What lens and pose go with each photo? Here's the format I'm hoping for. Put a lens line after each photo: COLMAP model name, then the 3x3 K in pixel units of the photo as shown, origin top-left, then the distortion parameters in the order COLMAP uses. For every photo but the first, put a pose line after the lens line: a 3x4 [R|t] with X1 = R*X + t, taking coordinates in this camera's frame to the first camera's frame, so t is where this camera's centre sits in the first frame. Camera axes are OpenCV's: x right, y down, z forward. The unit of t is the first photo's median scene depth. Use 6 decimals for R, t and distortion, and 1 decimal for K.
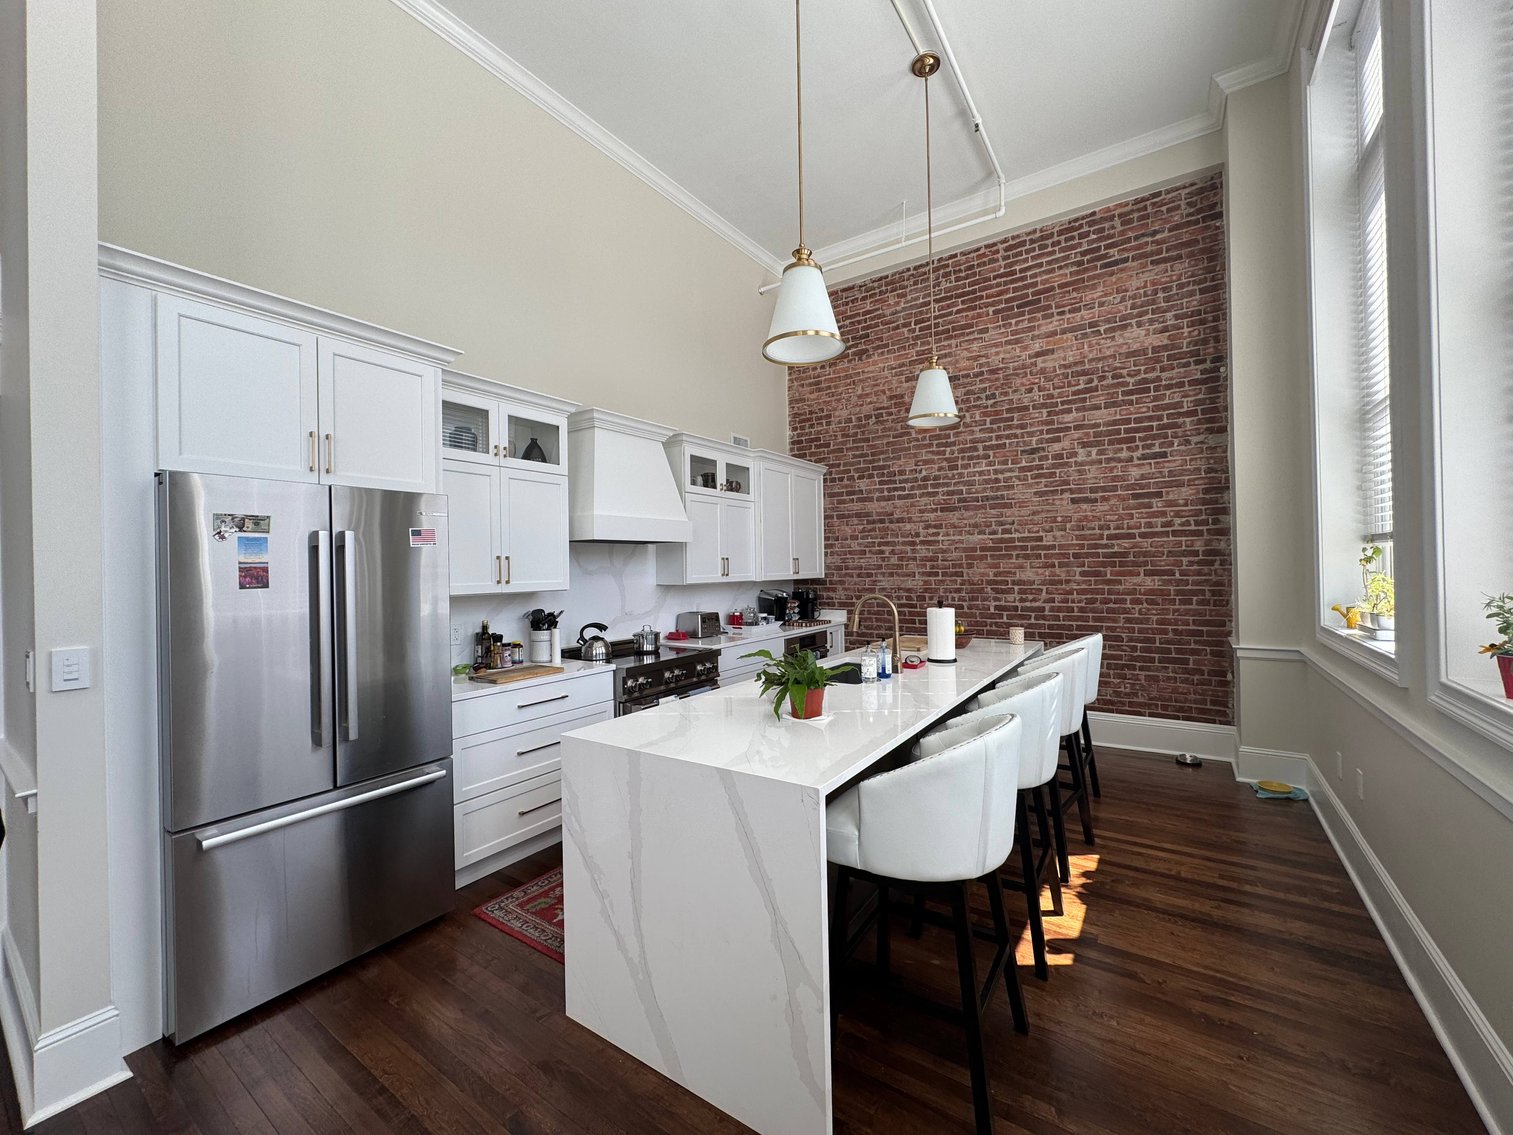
lens RADIAL K [[602.6, 0, 755.0], [0, 602.6, 565.5], [0, 0, 1]] dist [-0.002045, 0.000147]
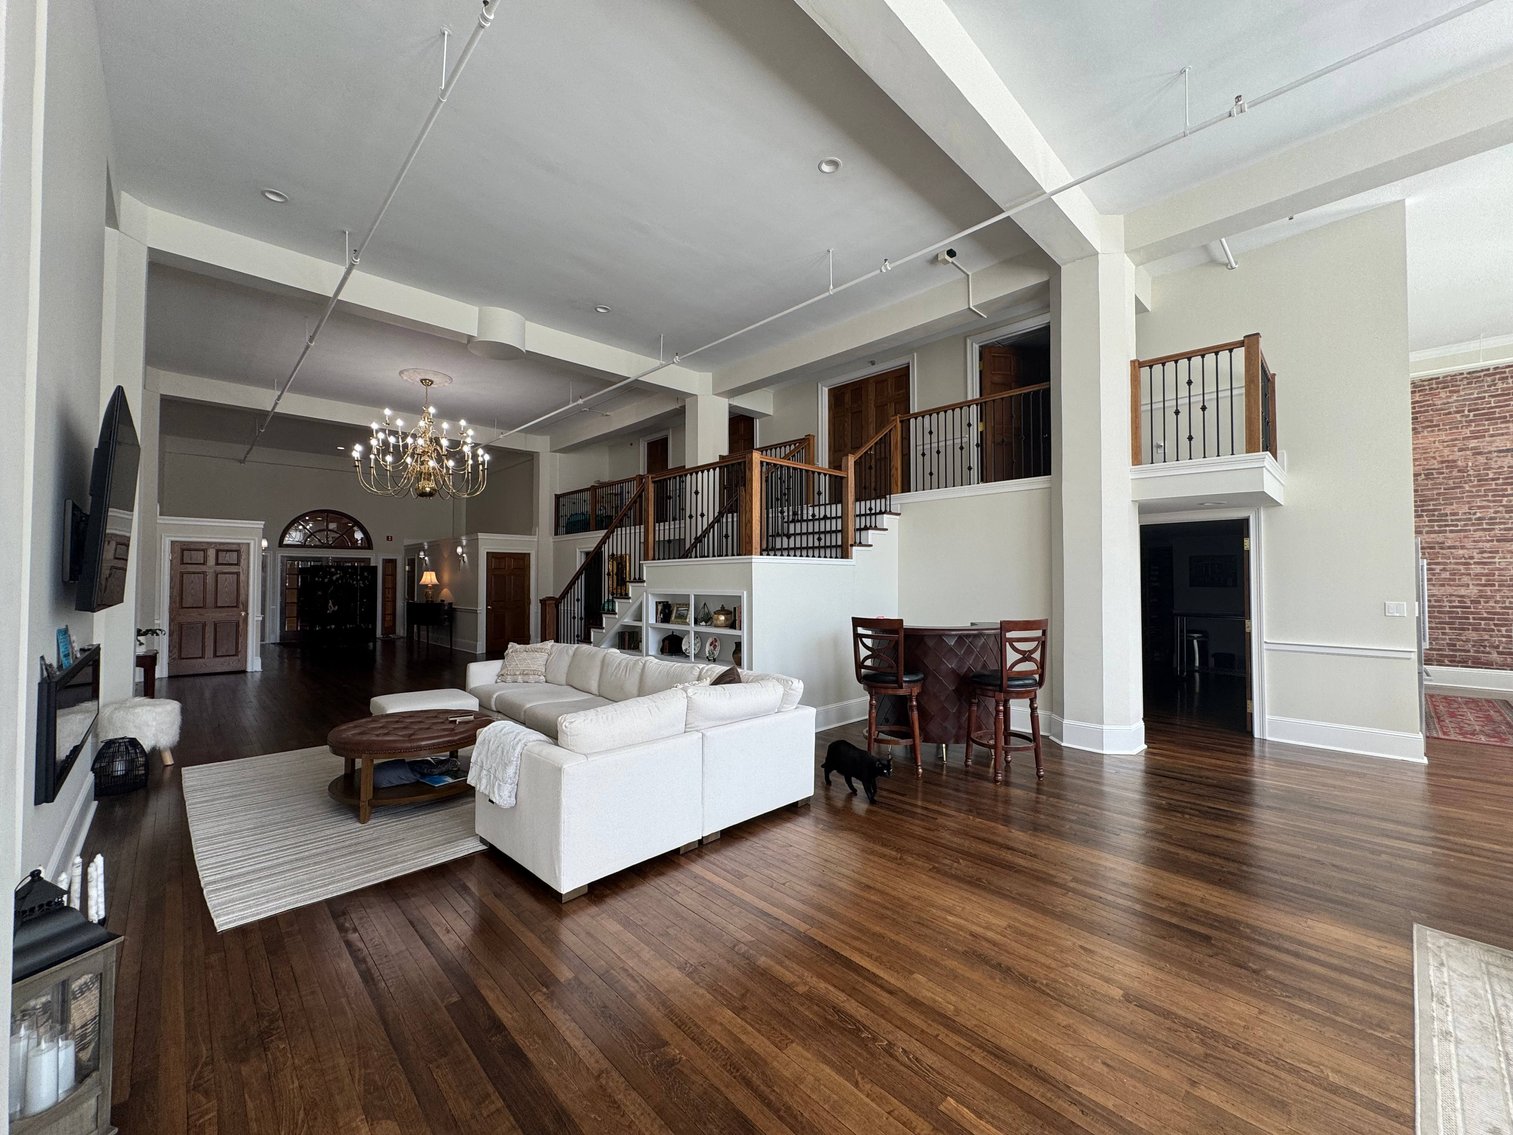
lens RADIAL K [[602.6, 0, 753.0], [0, 602.6, 566.8], [0, 0, 1]] dist [-0.002045, 0.000147]
pose [[0.978497, 0.012043, -0.205910, -1.102366], [-0.015776, 0.999739, -0.016497, 0.021026], [0.205657, 0.019391, 0.978432, -0.747236]]
